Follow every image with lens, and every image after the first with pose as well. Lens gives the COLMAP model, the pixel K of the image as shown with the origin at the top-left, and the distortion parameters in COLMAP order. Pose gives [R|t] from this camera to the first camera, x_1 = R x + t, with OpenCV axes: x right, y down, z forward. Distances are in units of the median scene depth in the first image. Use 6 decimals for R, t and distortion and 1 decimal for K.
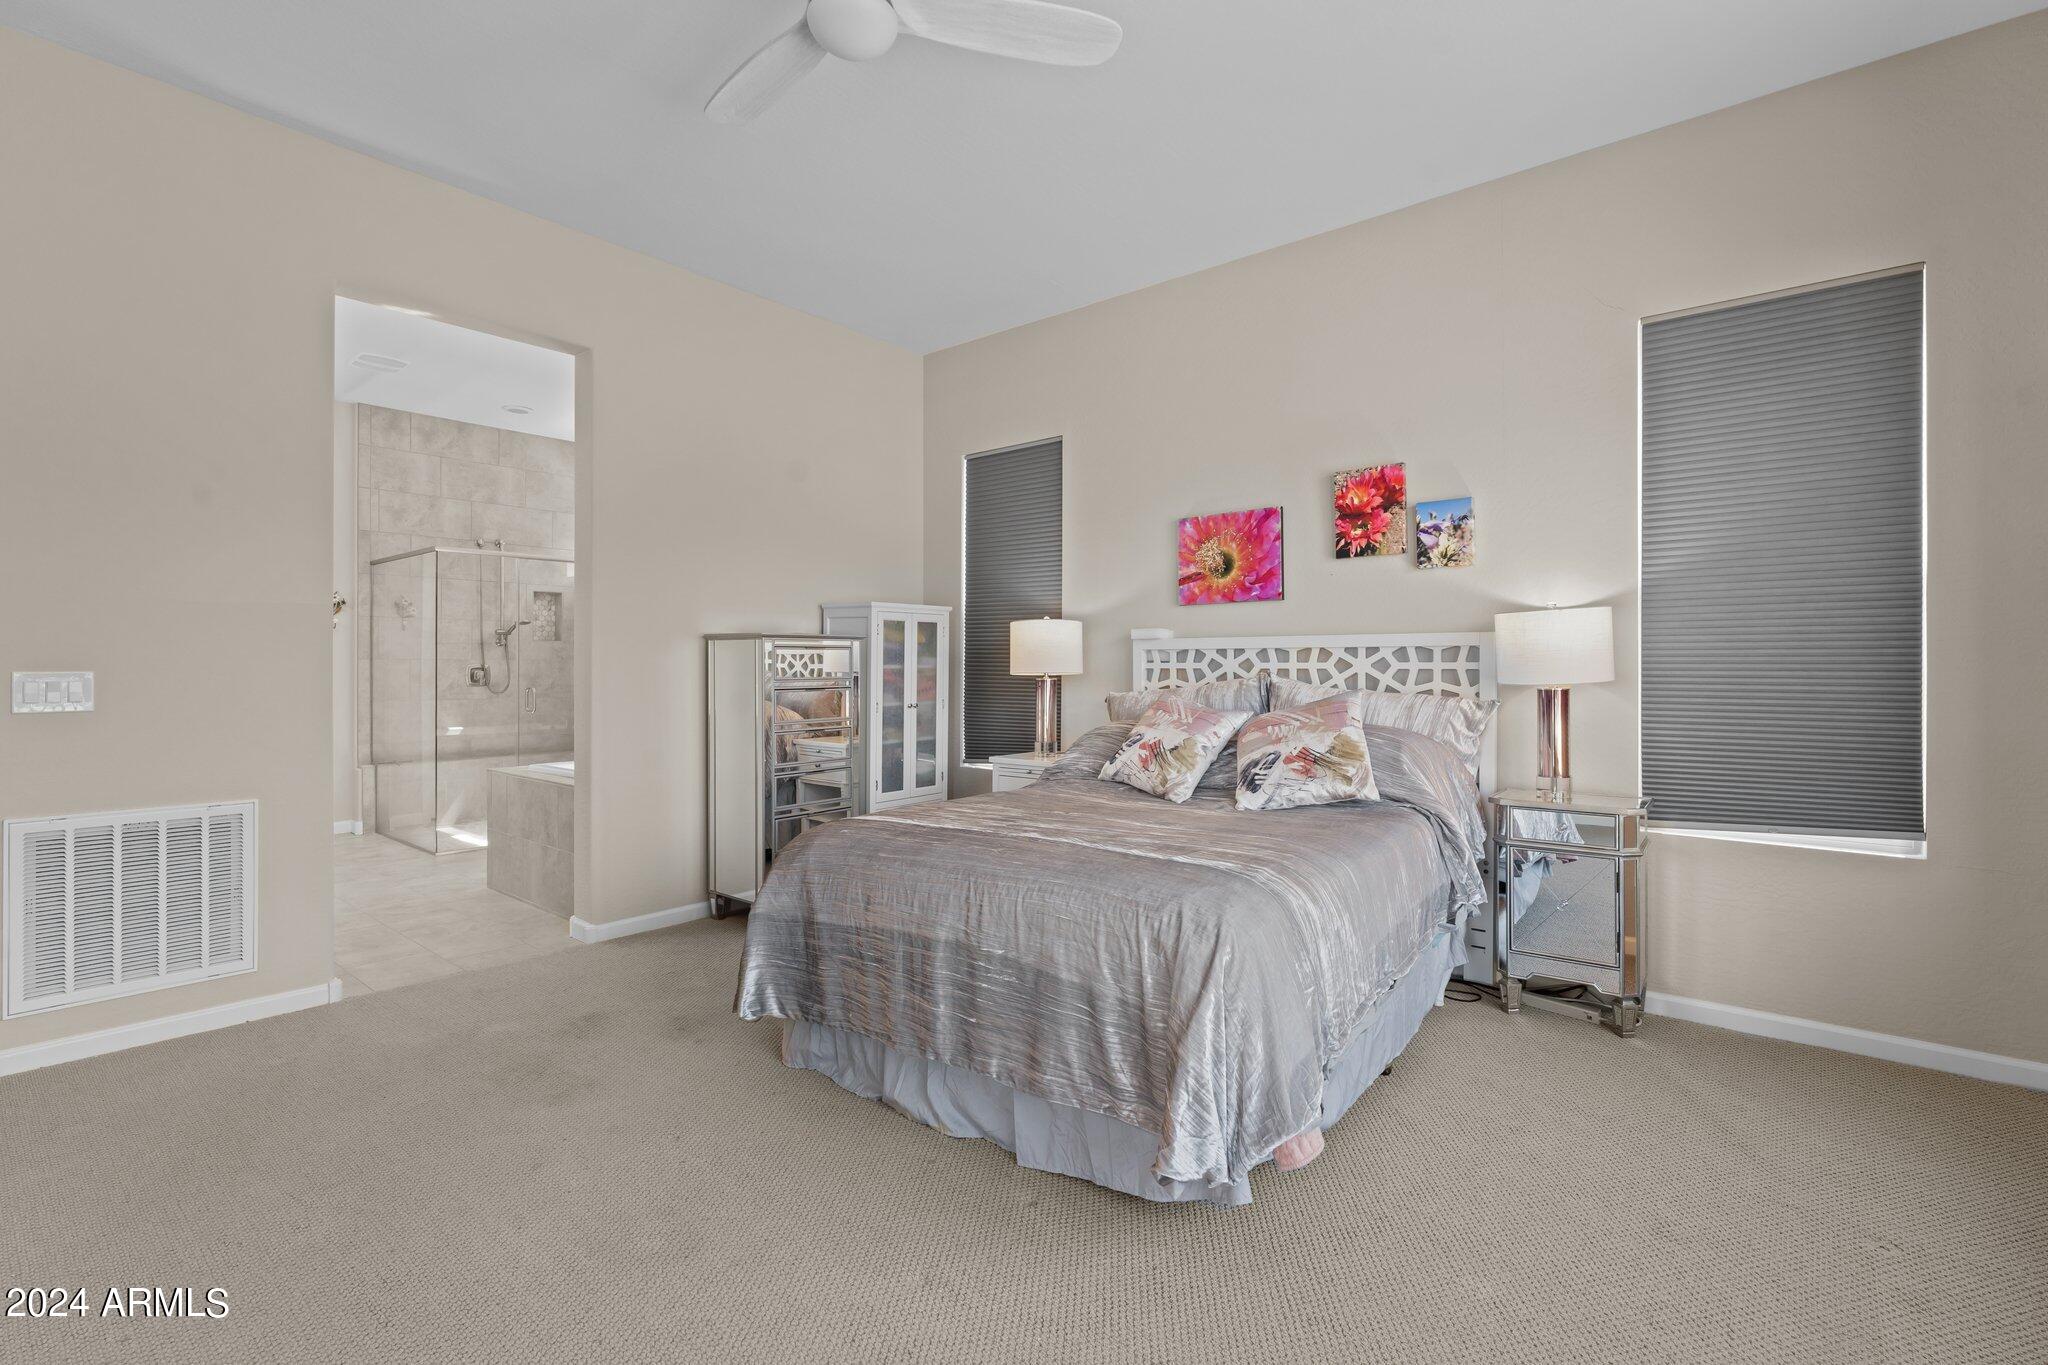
lens RADIAL K [[920.9, 0, 1020.6], [0, 920.9, 662.1], [0, 0, 1]] dist [-0.000885, -0.000035]
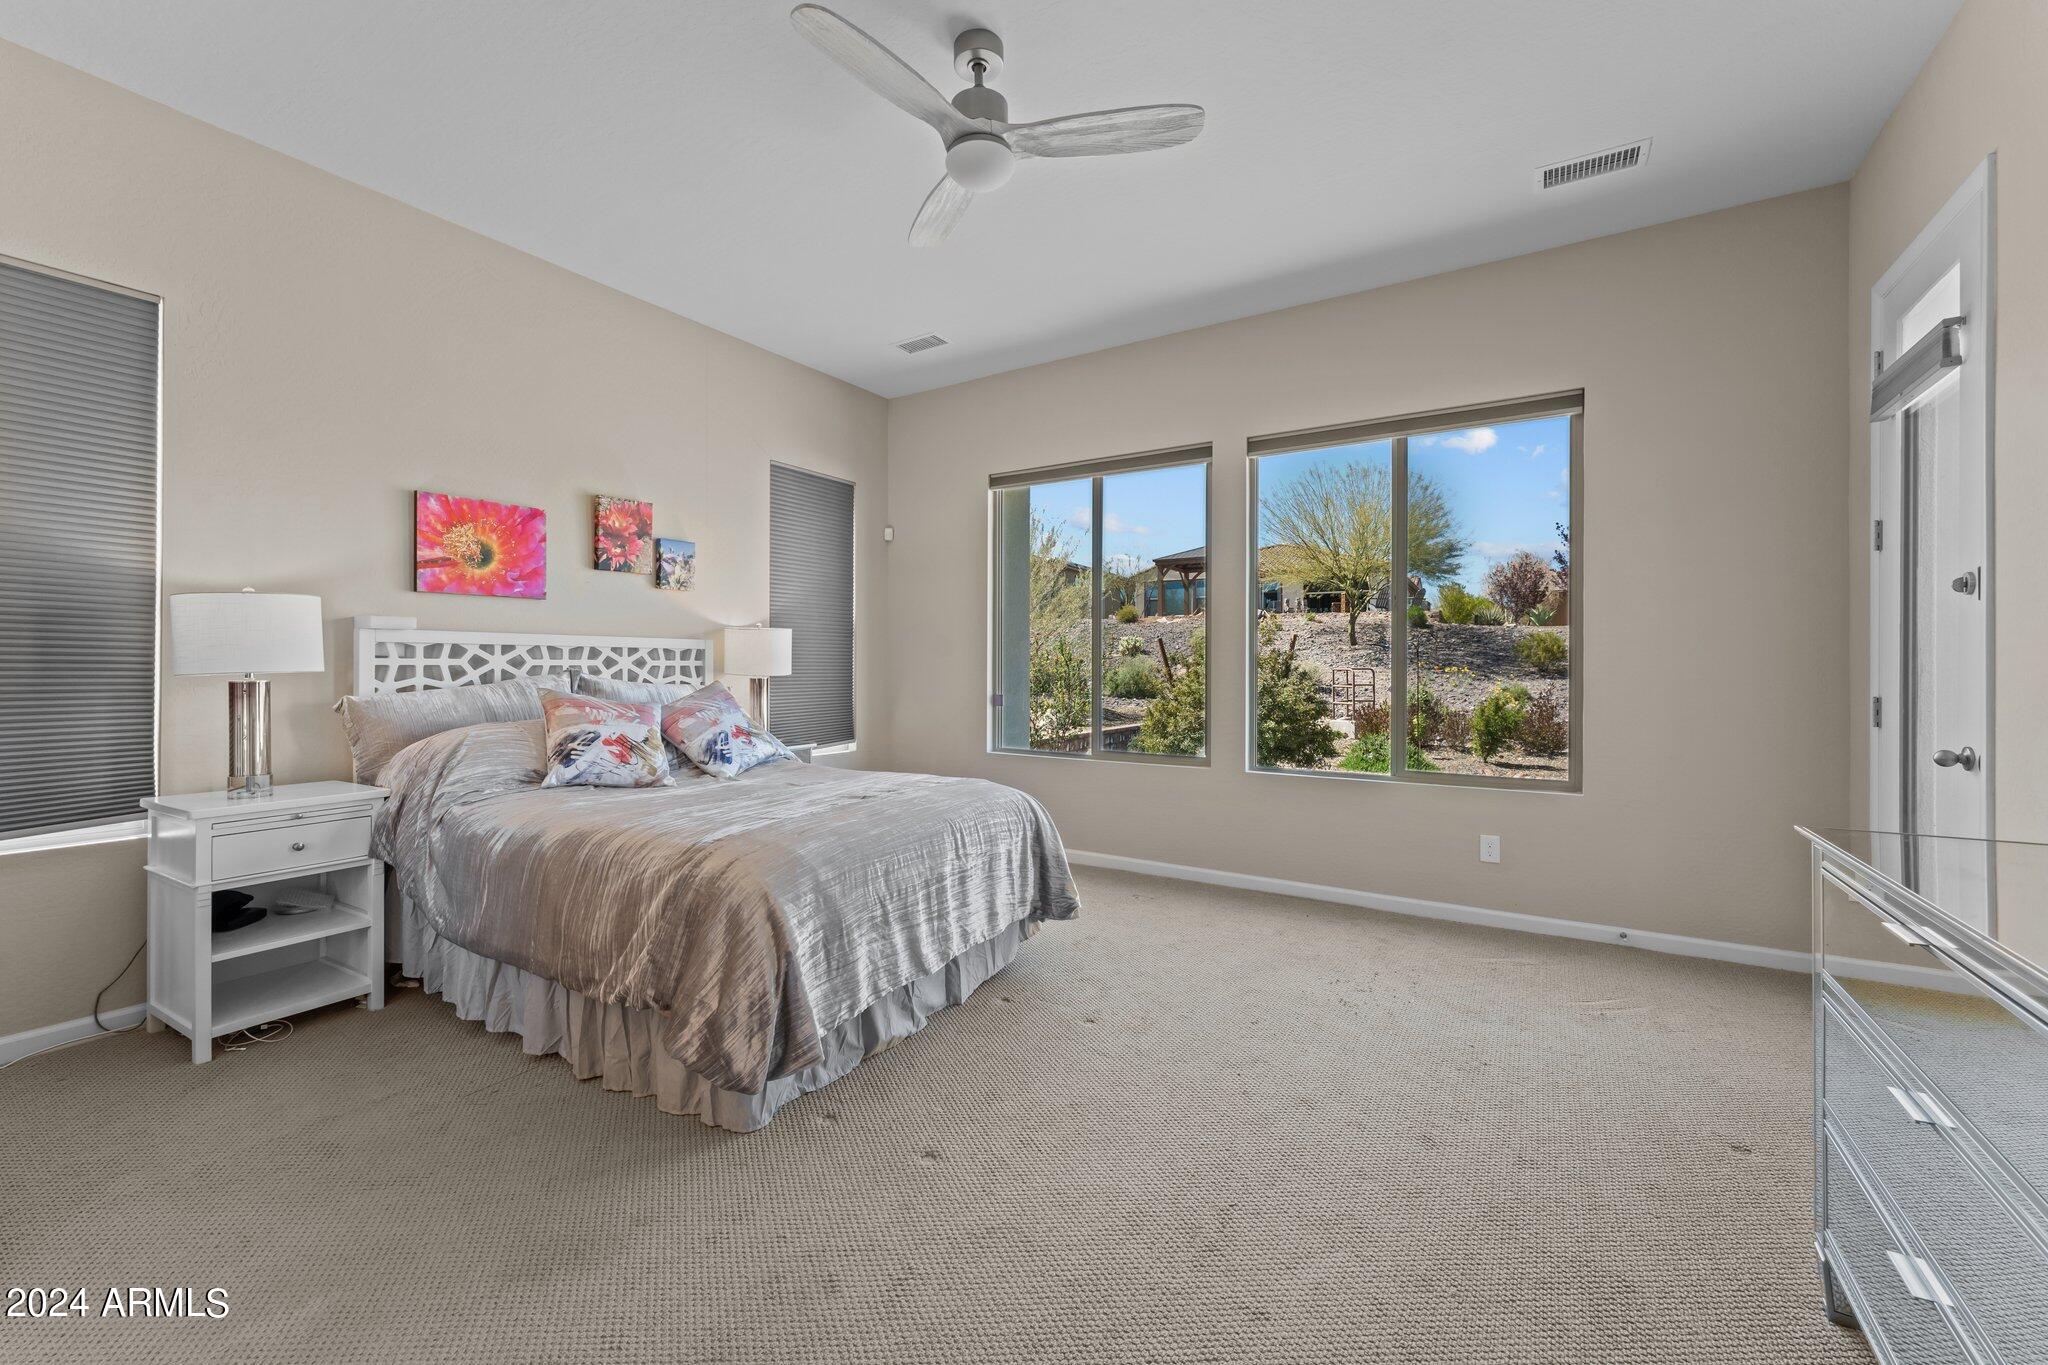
lens RADIAL K [[824.4, 0, 1019.4], [0, 824.4, 661.2], [0, 0, 1]] dist [0.000944, -0.000138]
pose [[-0.138094, 0.003444, 0.990413, -0.713054], [-0.008754, 0.999951, -0.004698, 0.001893], [-0.990380, -0.009319, -0.138057, 0.592463]]
